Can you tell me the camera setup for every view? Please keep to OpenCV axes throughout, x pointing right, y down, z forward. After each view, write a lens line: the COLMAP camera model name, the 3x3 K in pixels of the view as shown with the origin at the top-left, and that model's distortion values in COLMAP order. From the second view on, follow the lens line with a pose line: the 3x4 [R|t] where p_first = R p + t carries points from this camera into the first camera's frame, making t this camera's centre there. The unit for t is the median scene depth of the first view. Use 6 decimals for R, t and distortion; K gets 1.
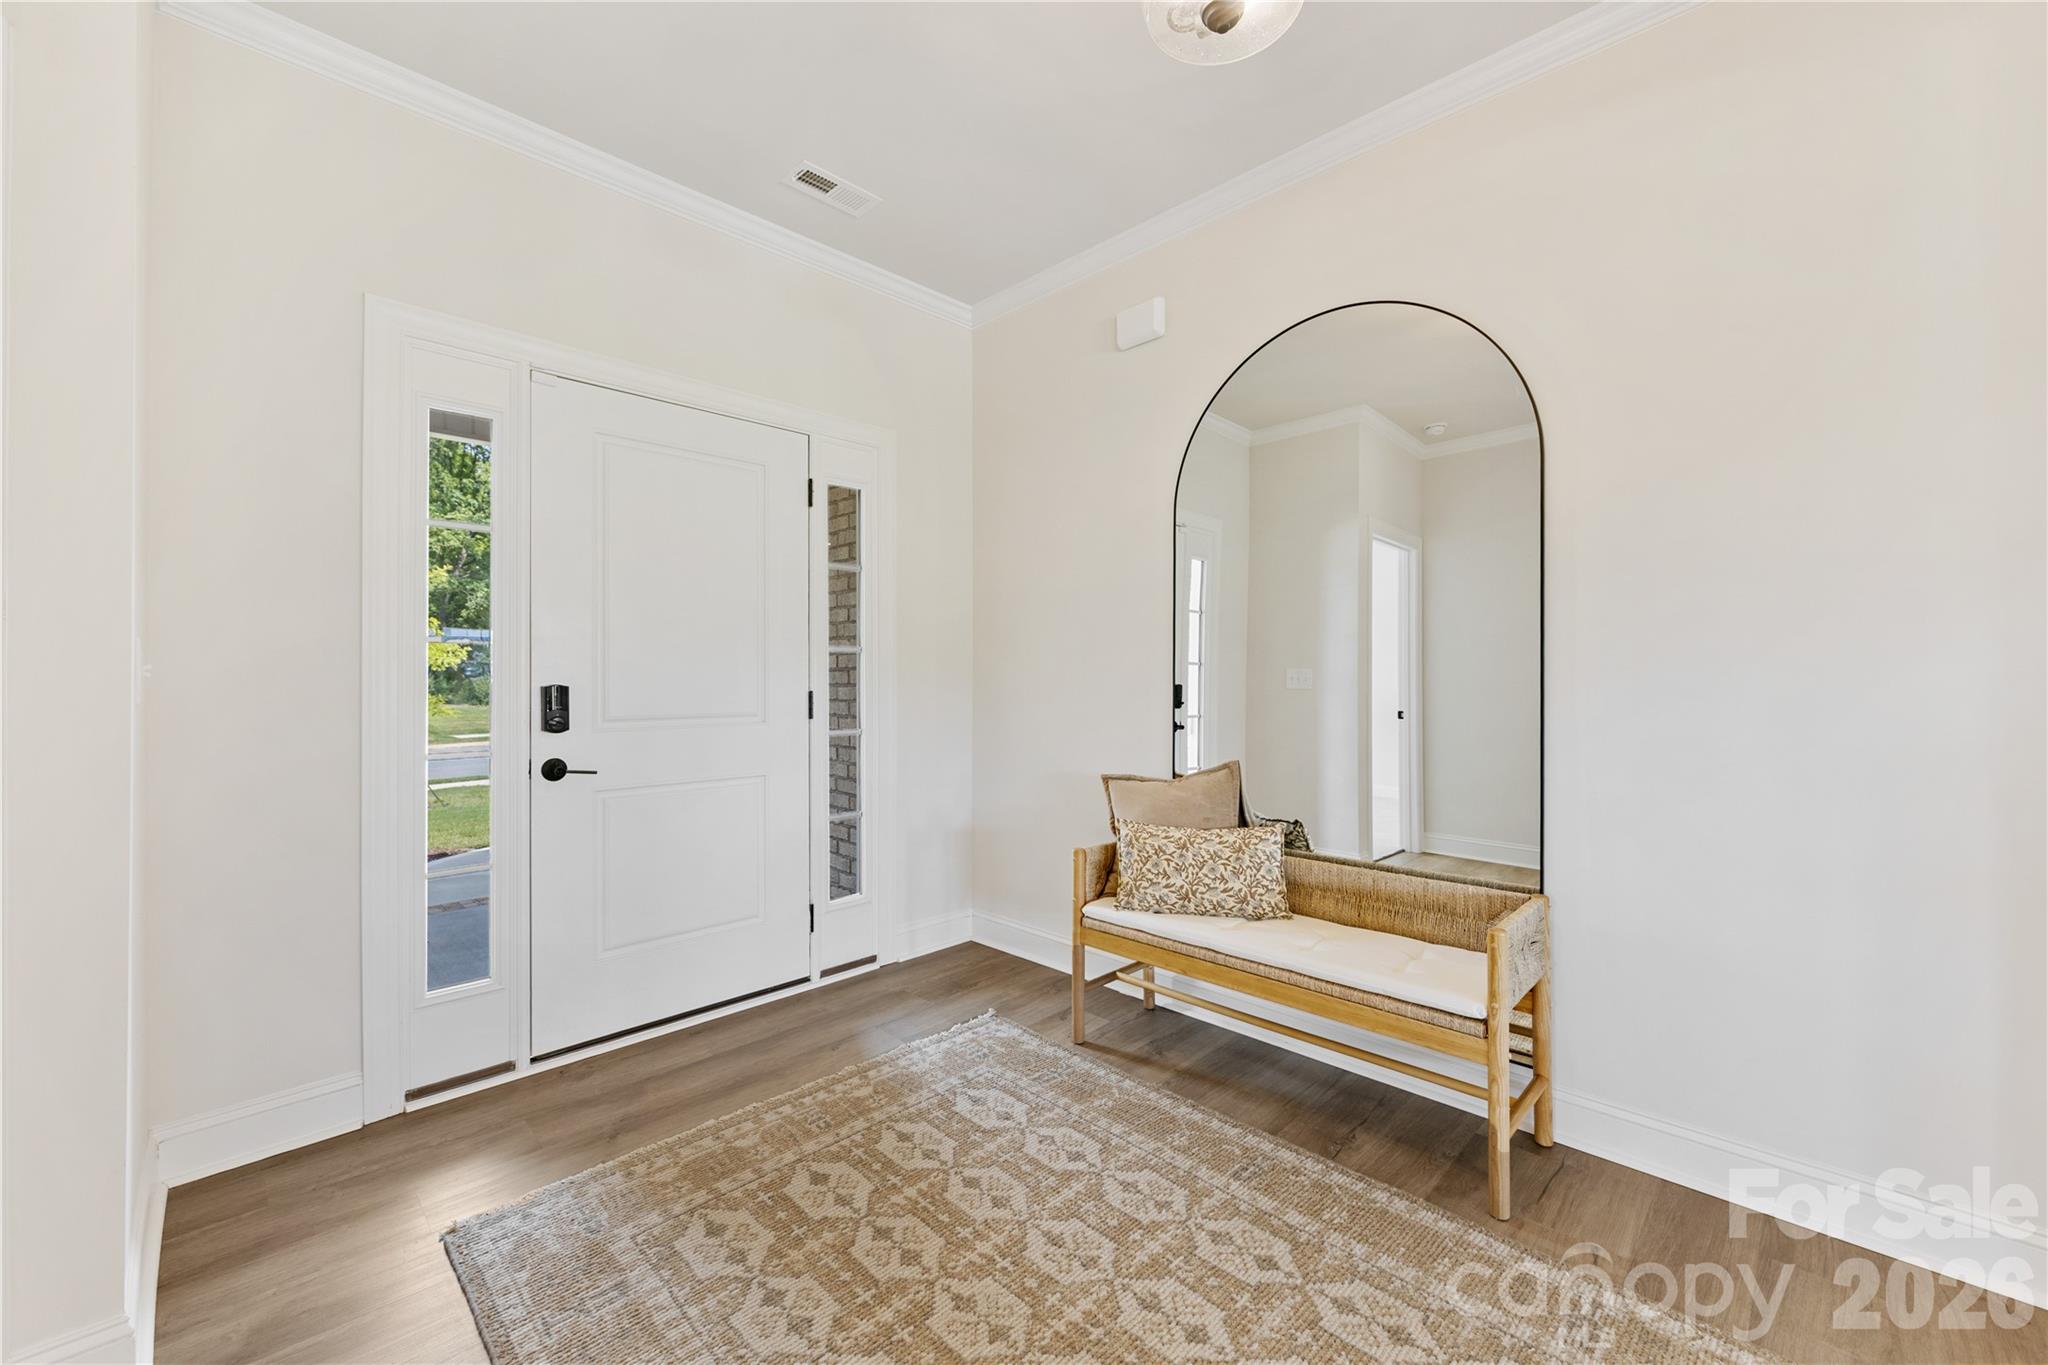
lens RADIAL K [[807.1, 0, 1017.4], [0, 807.1, 683.0], [0, 0, 1]] dist [-0.000386, -0.000005]
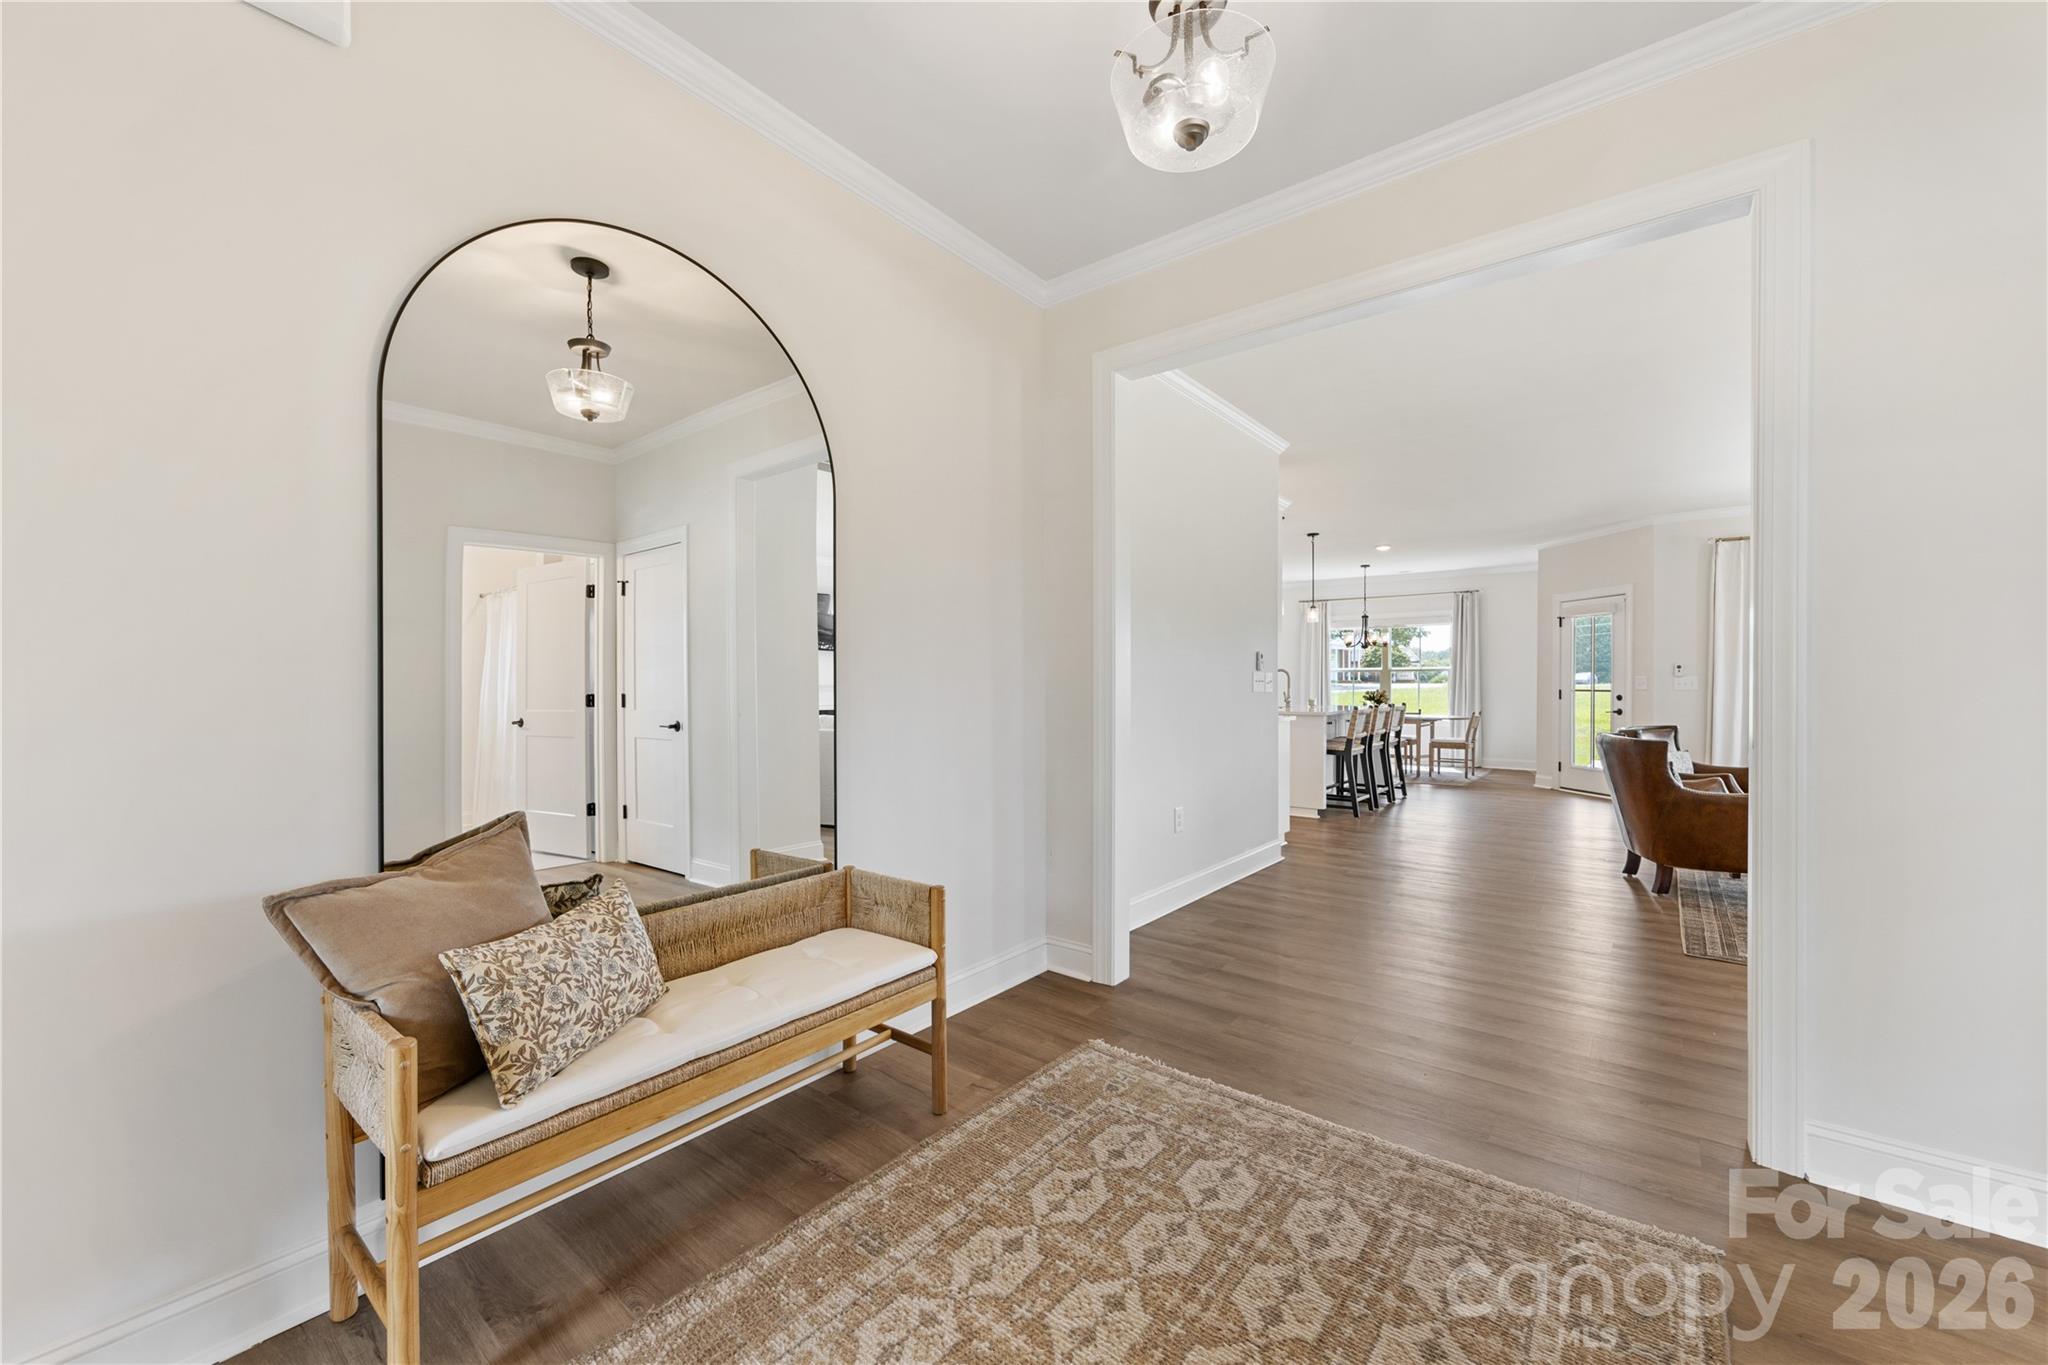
lens RADIAL K [[807.1, 0, 1013.0], [0, 807.1, 676.1], [0, 0, 1]] dist [-0.000386, -0.000005]
pose [[-0.102512, 0.008145, 0.994698, -0.545386], [0.017016, 0.999835, -0.006433, -0.010704], [-0.994586, 0.016266, -0.102634, 0.806593]]
